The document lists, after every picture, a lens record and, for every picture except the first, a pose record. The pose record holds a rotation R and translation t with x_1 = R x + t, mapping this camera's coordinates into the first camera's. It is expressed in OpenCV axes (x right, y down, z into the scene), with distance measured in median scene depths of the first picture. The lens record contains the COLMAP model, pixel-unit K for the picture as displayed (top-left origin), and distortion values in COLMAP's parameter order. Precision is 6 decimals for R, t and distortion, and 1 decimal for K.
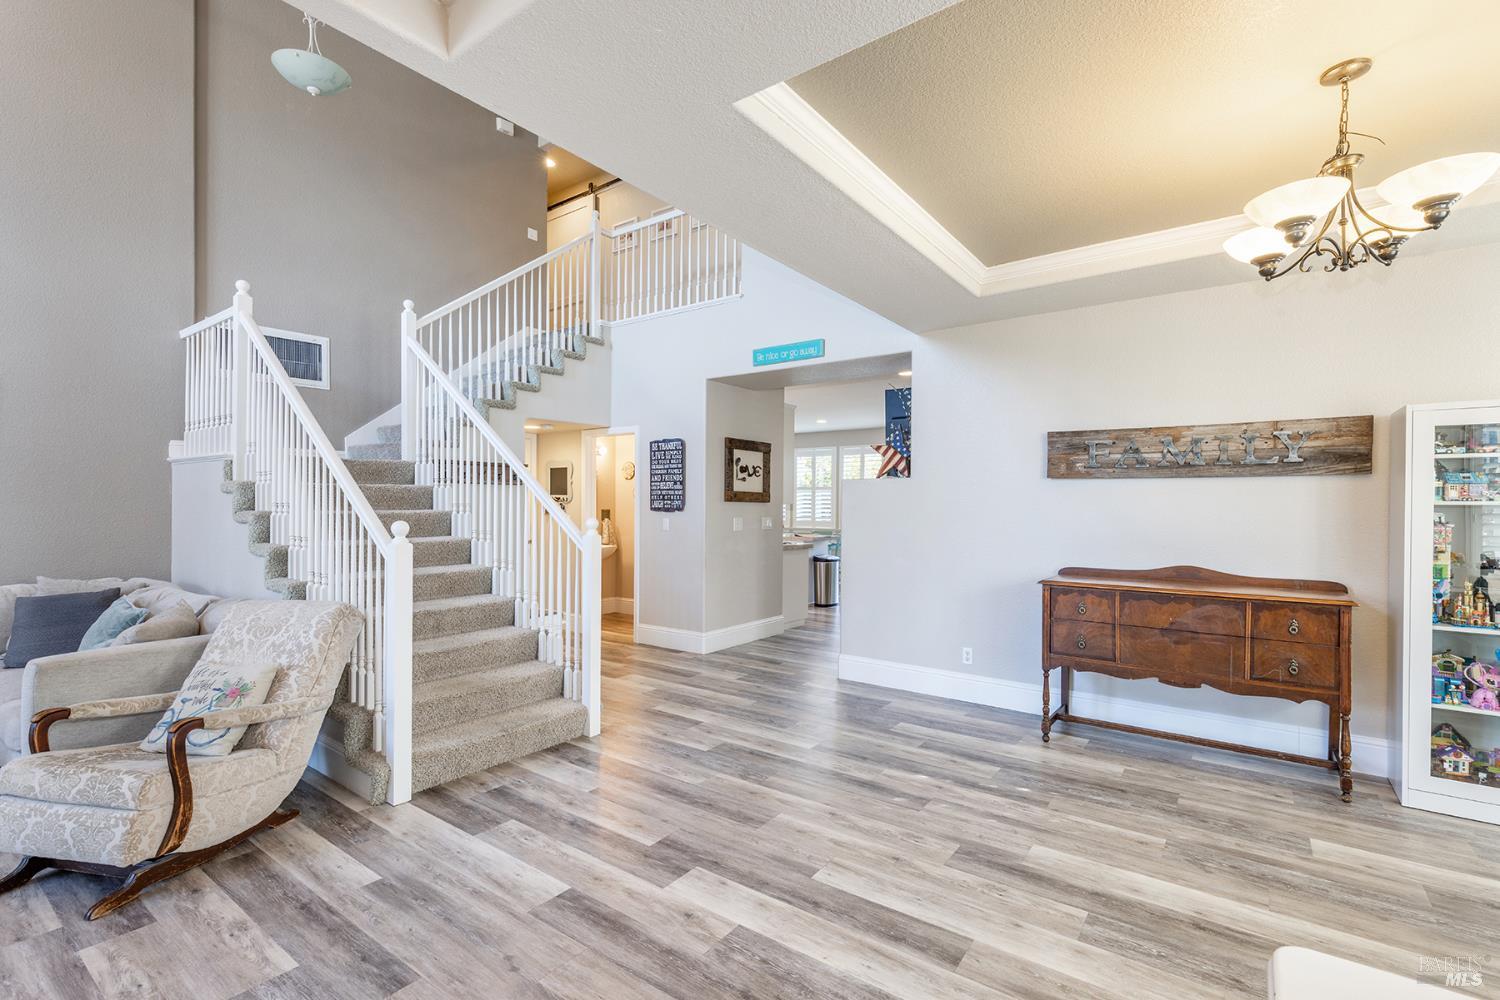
lens RADIAL K [[678.5, 0, 774.4], [0, 678.5, 508.4], [0, 0, 1]] dist [0.008687, -0.000416]
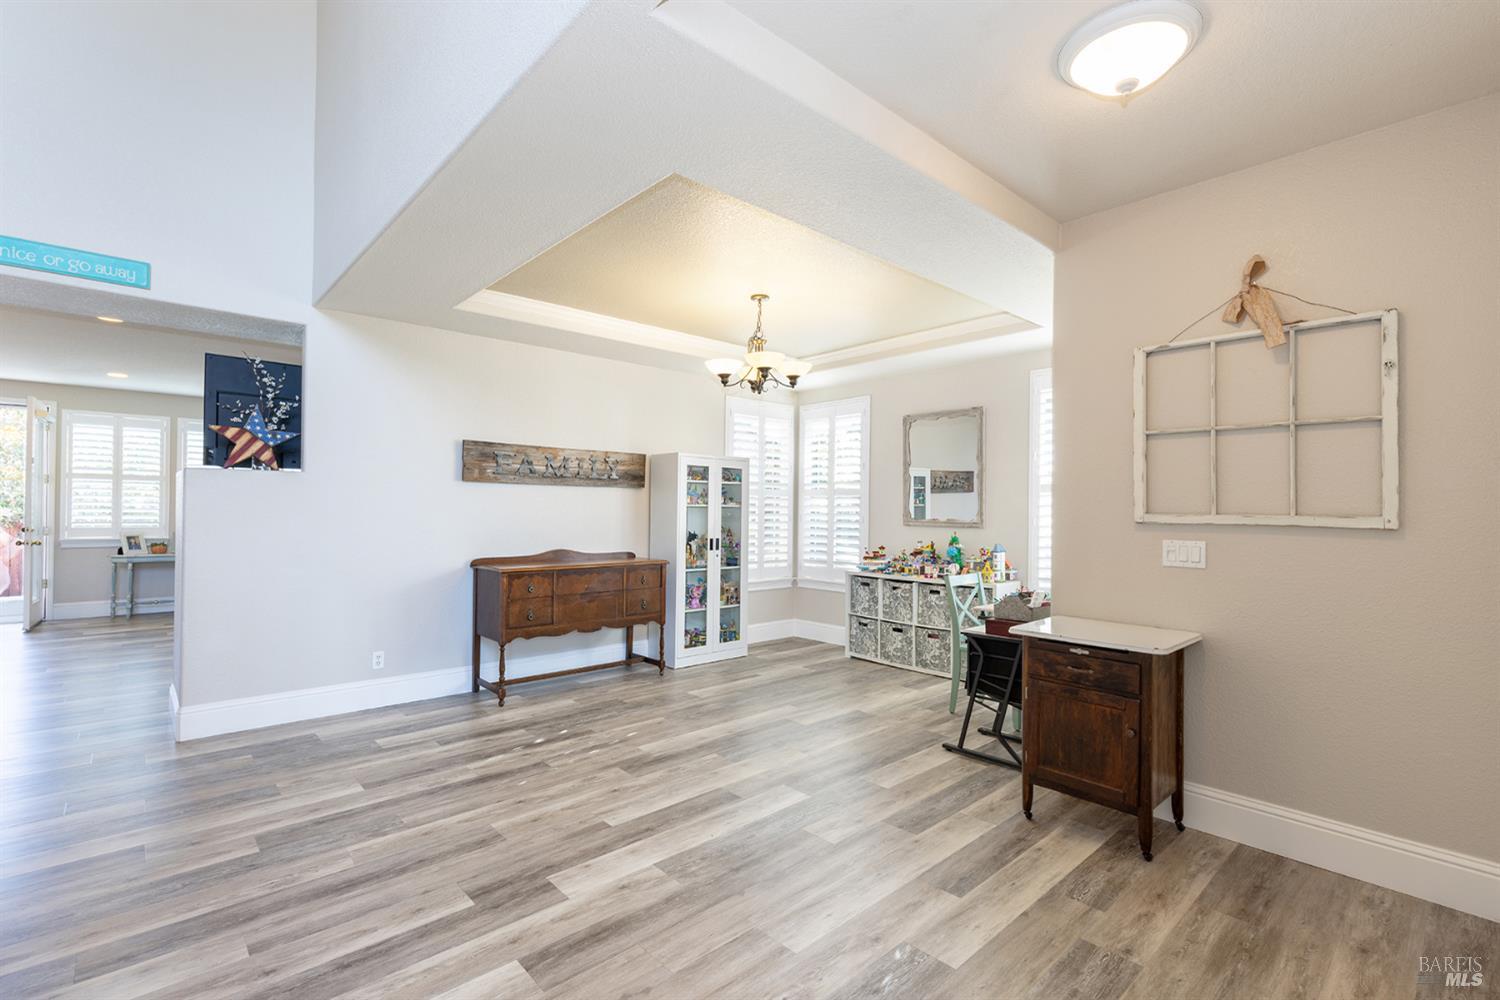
lens RADIAL K [[678.5, 0, 748.9], [0, 678.5, 507.2], [0, 0, 1]] dist [0.008687, -0.000416]
pose [[0.204060, 0.000240, 0.978958, -0.776208], [-0.003889, 0.999992, 0.000566, -0.004140], [-0.978951, -0.003922, 0.204059, 0.399655]]
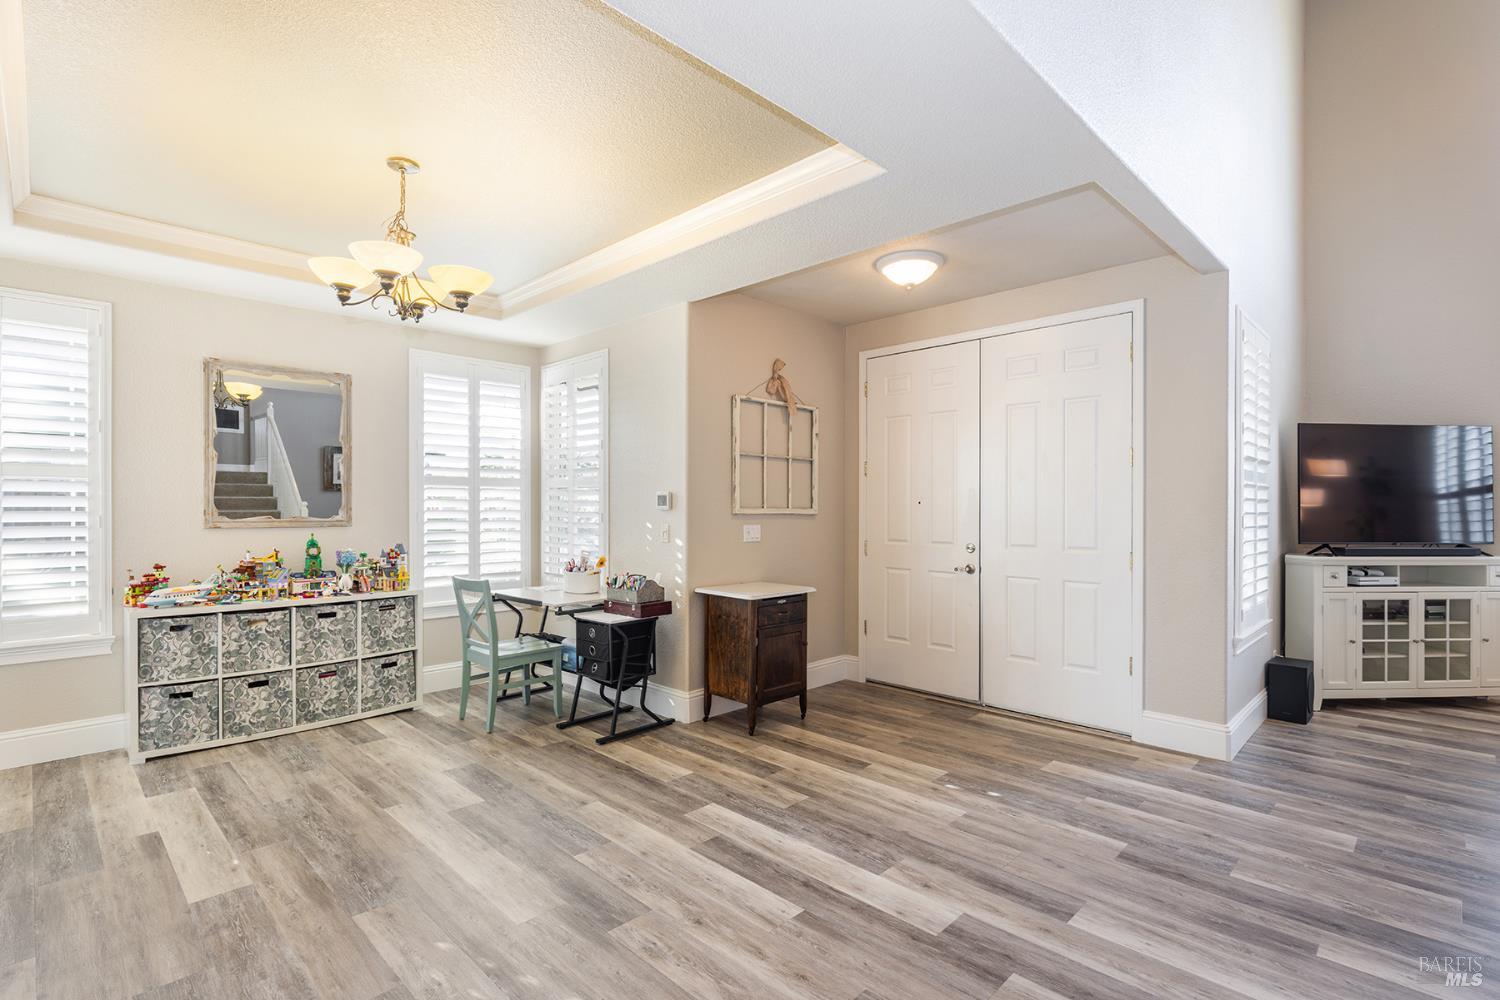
lens RADIAL K [[703.1, 0, 766.0], [0, 703.1, 514.2], [0, 0, 1]] dist [-0.001778, 0.001632]
pose [[-0.989127, -0.009893, 0.146730, -0.021620], [-0.008060, 0.999882, 0.013087, -0.003710], [-0.146842, 0.011762, -0.989090, 1.451436]]
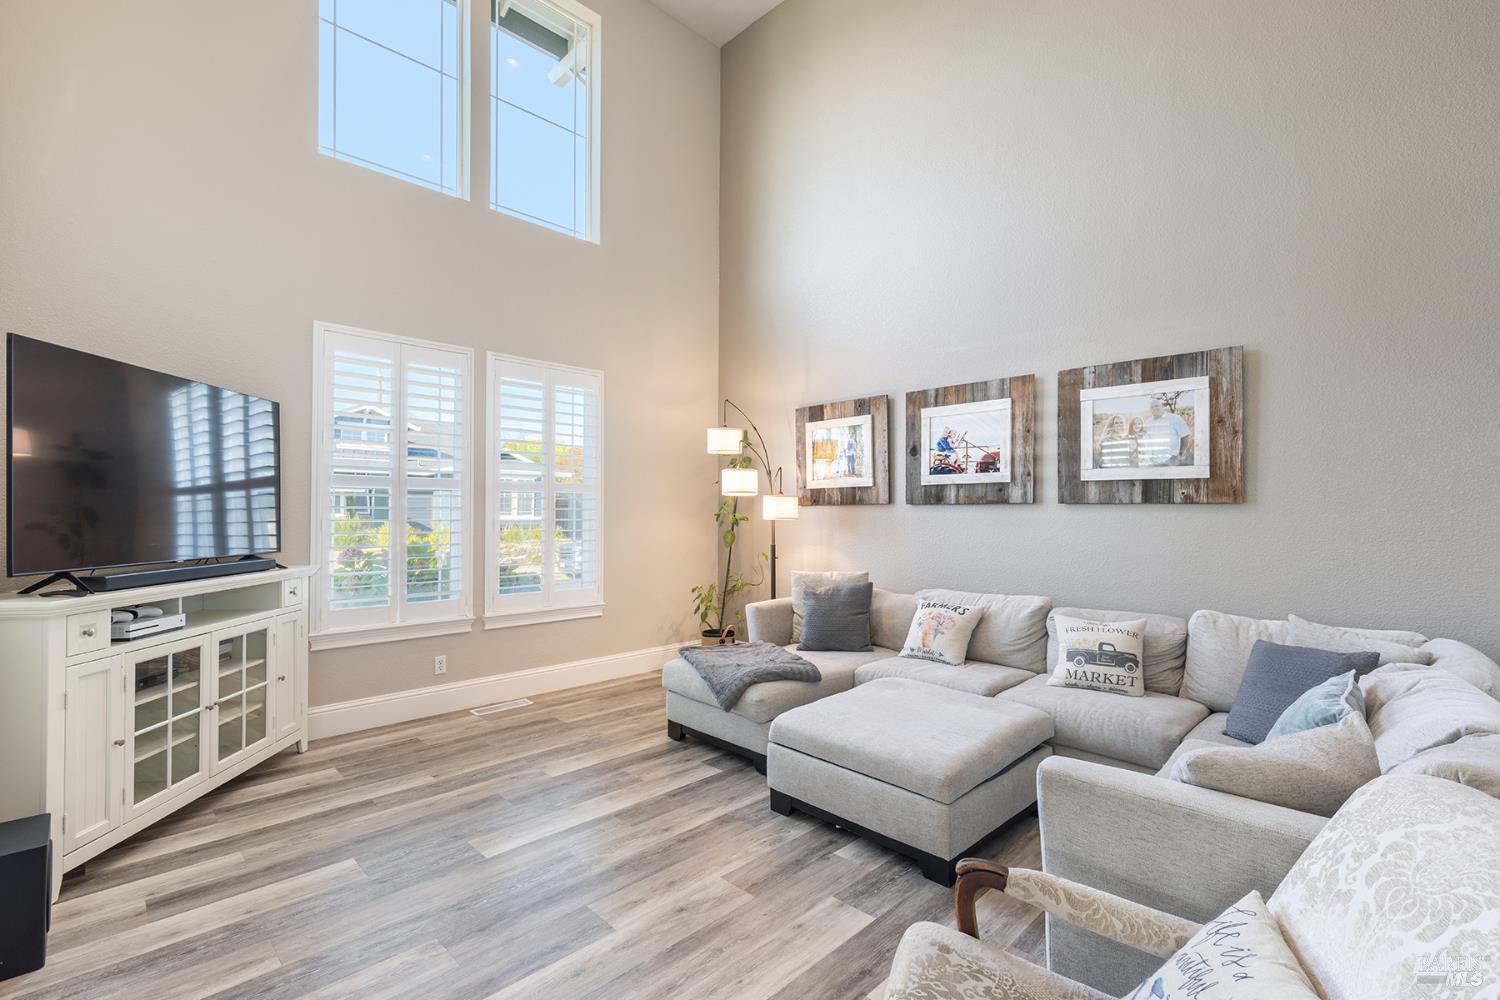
lens RADIAL K [[678.5, 0, 735.9], [0, 678.5, 506.0], [0, 0, 1]] dist [0.008687, -0.000416]
pose [[-0.177144, -0.013627, -0.984091, -0.344341], [-0.007832, 0.999892, -0.012437, -0.002045], [0.984154, 0.005504, -0.177232, 0.695486]]
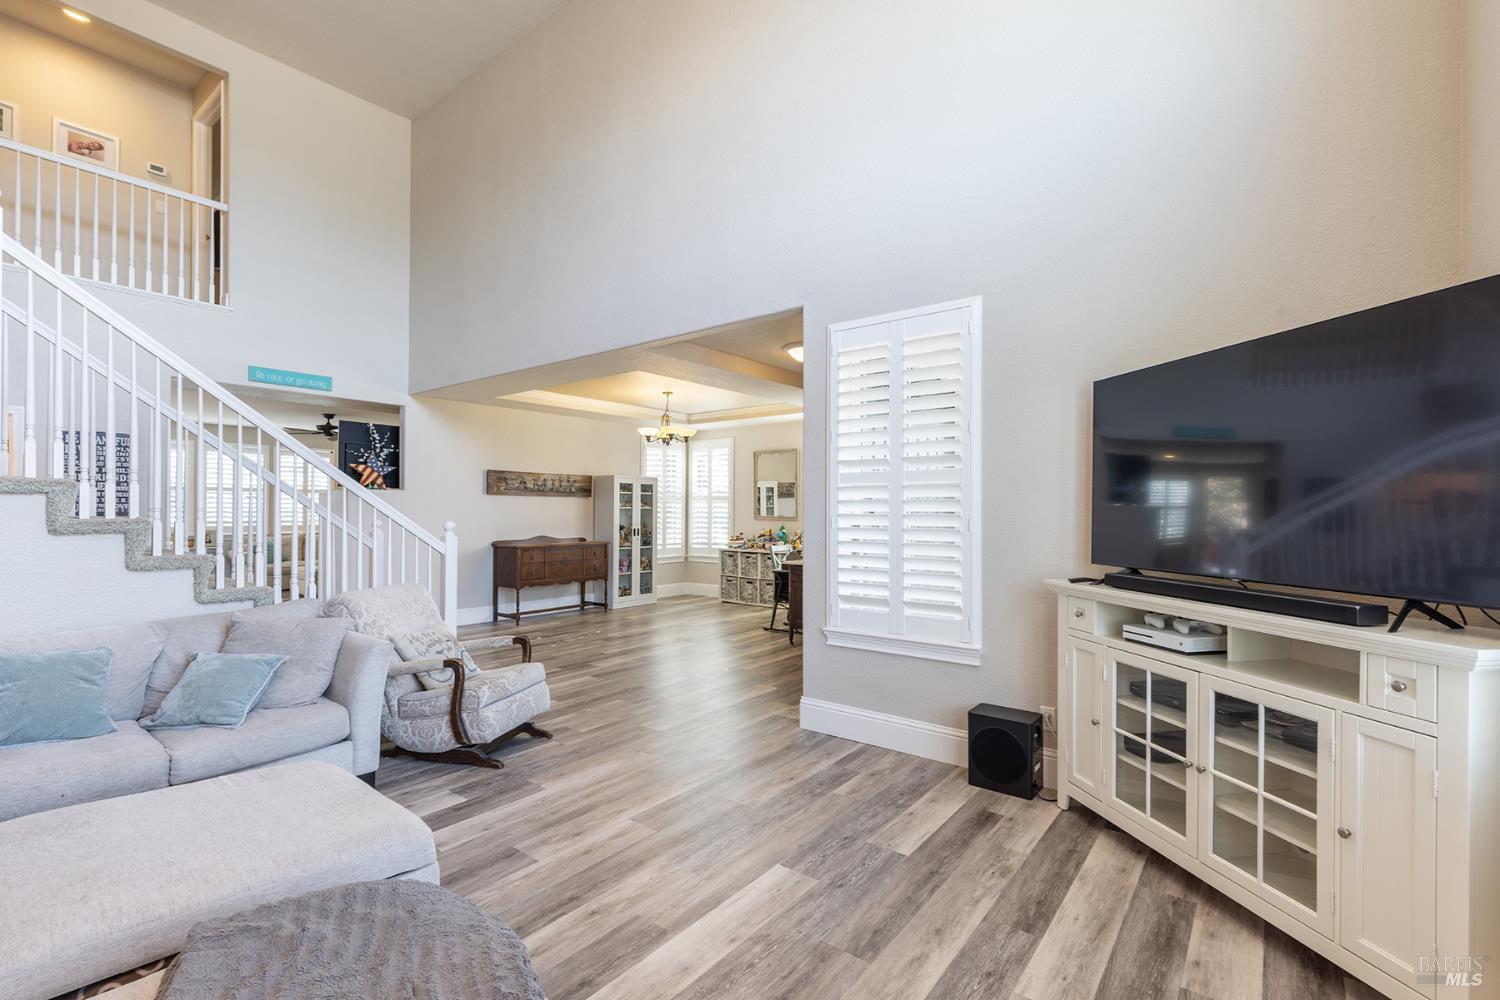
lens RADIAL K [[678.5, 0, 762.0], [0, 678.5, 507.6], [0, 0, 1]] dist [0.008687, -0.000416]
pose [[0.019453, -0.001715, 0.999809, -1.882128], [0.001463, 0.999998, 0.001686, -0.012305], [-0.999810, 0.001430, 0.019455, 0.269564]]
